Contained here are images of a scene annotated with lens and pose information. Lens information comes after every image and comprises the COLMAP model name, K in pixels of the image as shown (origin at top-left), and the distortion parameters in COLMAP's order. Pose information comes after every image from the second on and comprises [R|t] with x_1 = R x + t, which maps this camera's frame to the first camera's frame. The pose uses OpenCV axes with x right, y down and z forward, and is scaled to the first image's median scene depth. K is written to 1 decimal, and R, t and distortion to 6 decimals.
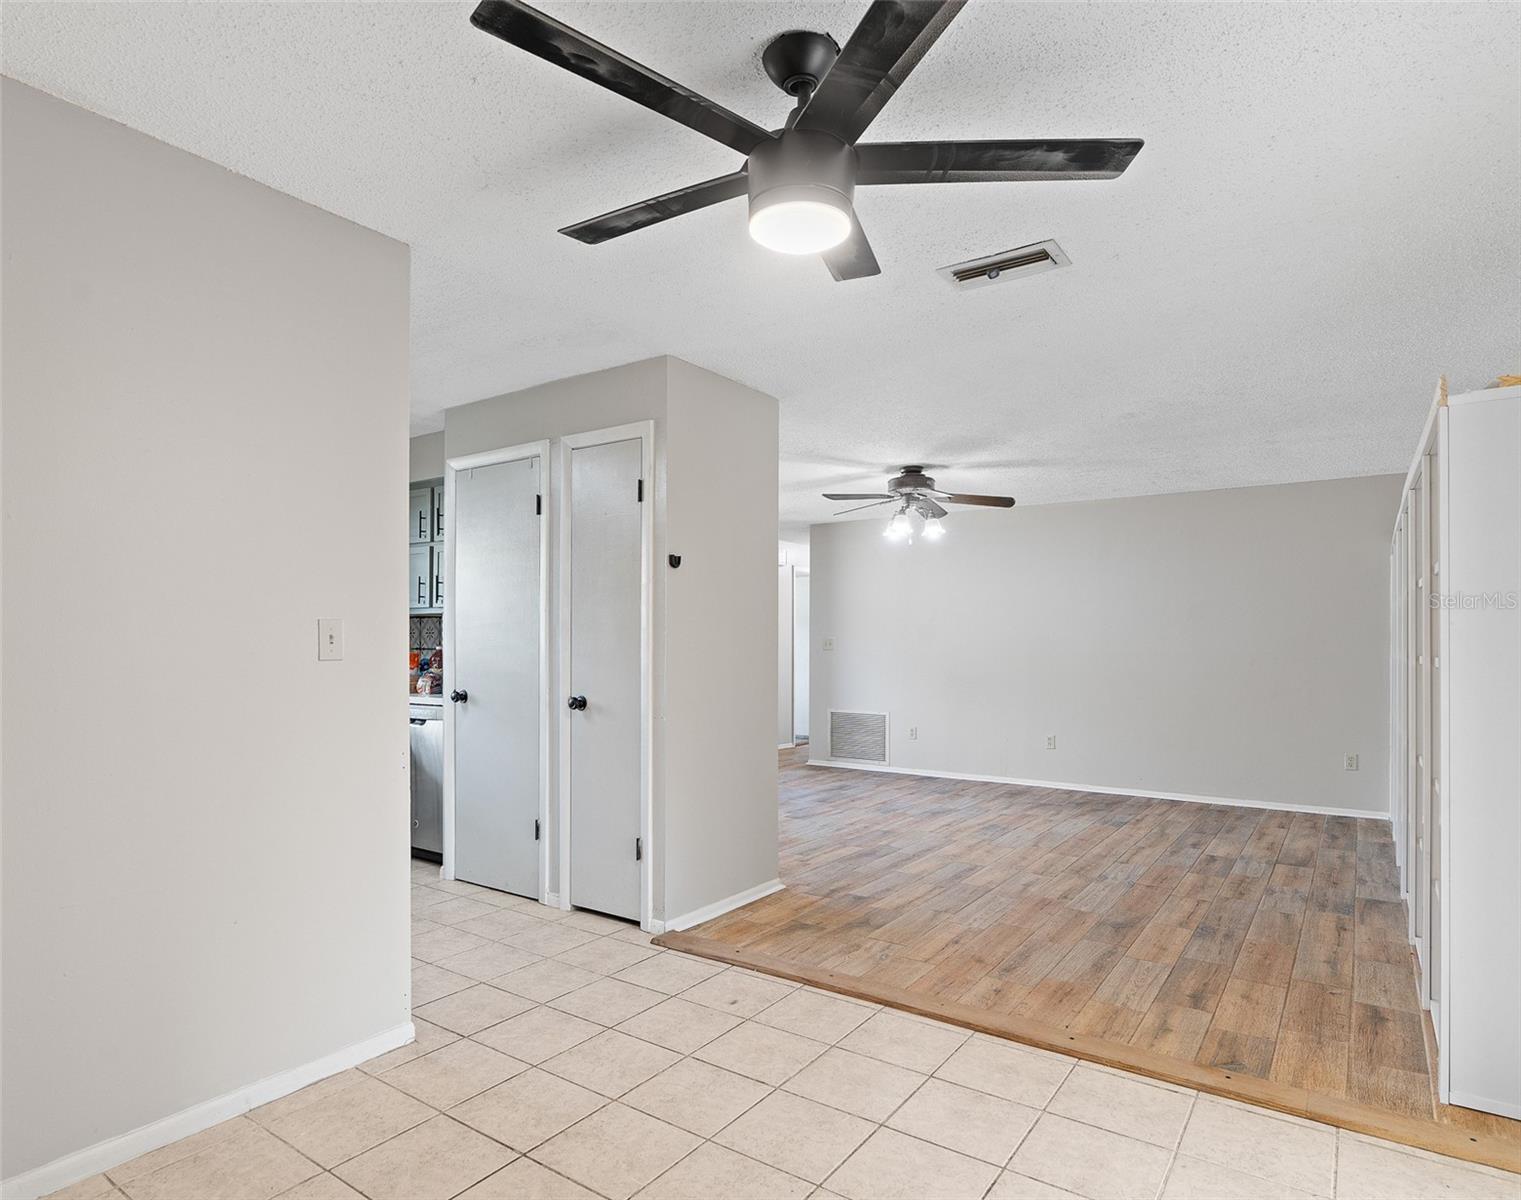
lens RADIAL K [[841.5, 0, 754.3], [0, 841.5, 653.1], [0, 0, 1]] dist [0.000431, 0.000065]
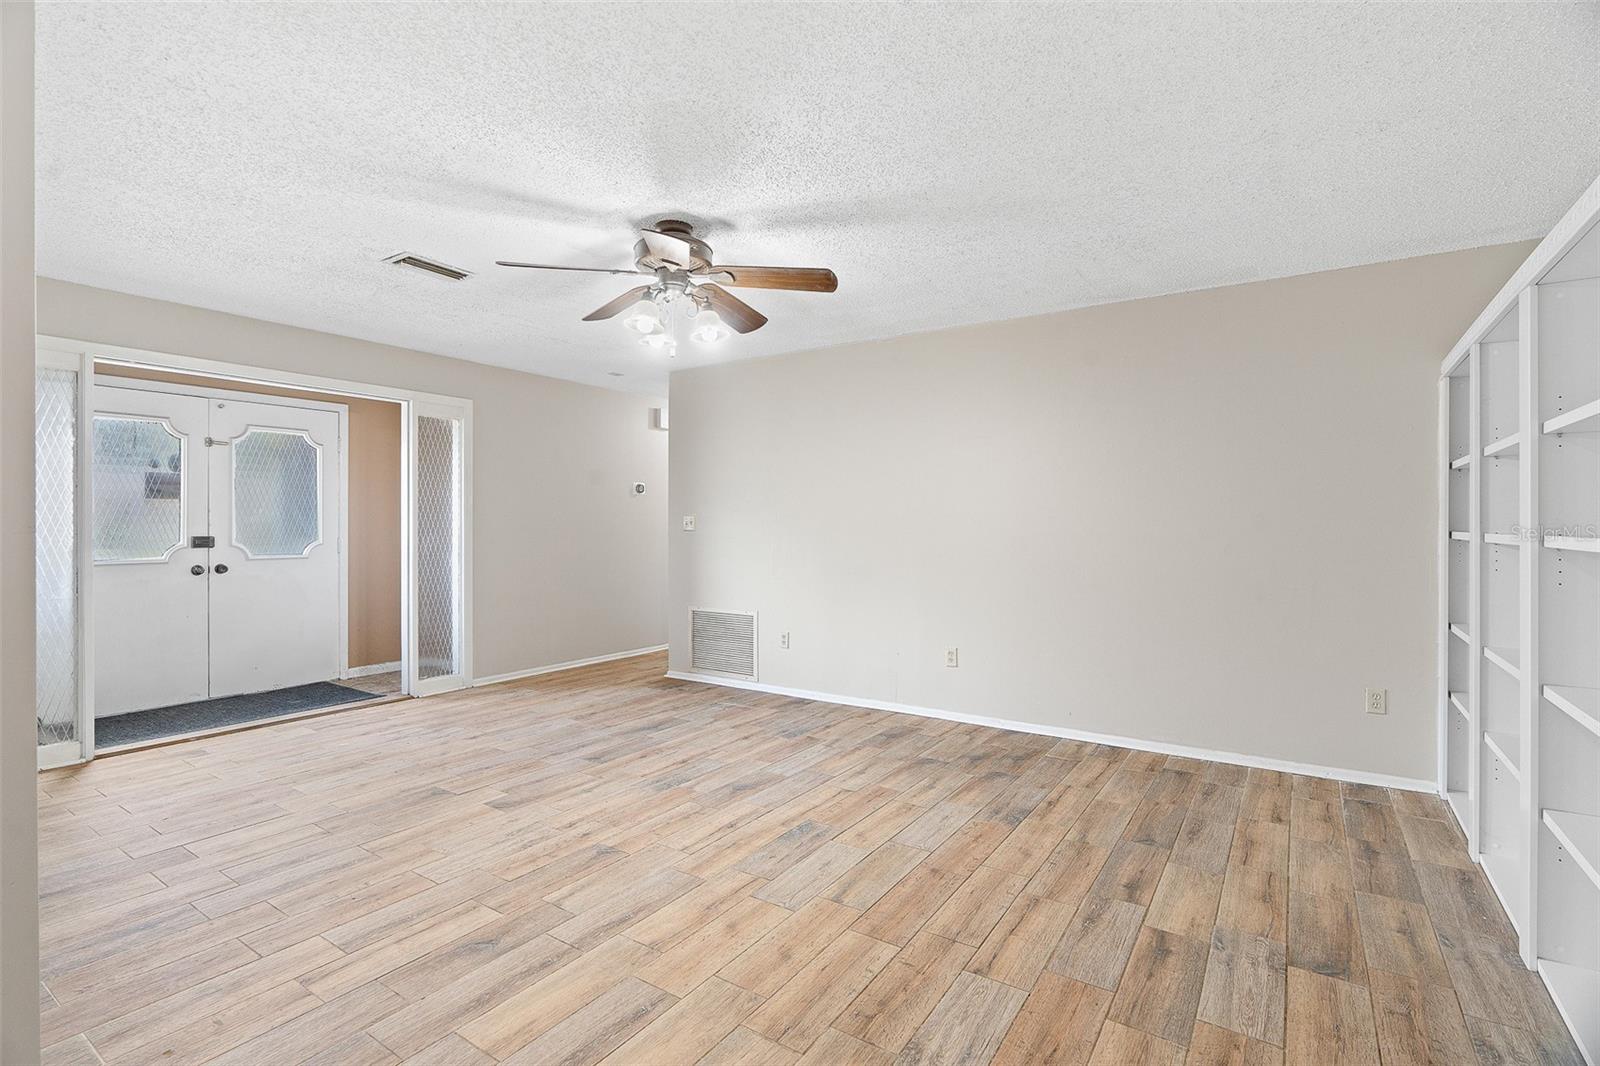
lens RADIAL K [[752.9, 0, 800.0], [0, 752.9, 533.0], [0, 0, 1]] dist [-0.008833, 0.001176]
pose [[0.999436, -0.003890, 0.033346, 0.272269], [0.003862, 0.999992, 0.000913, -0.003232], [-0.033349, -0.000784, 0.999443, 0.484904]]
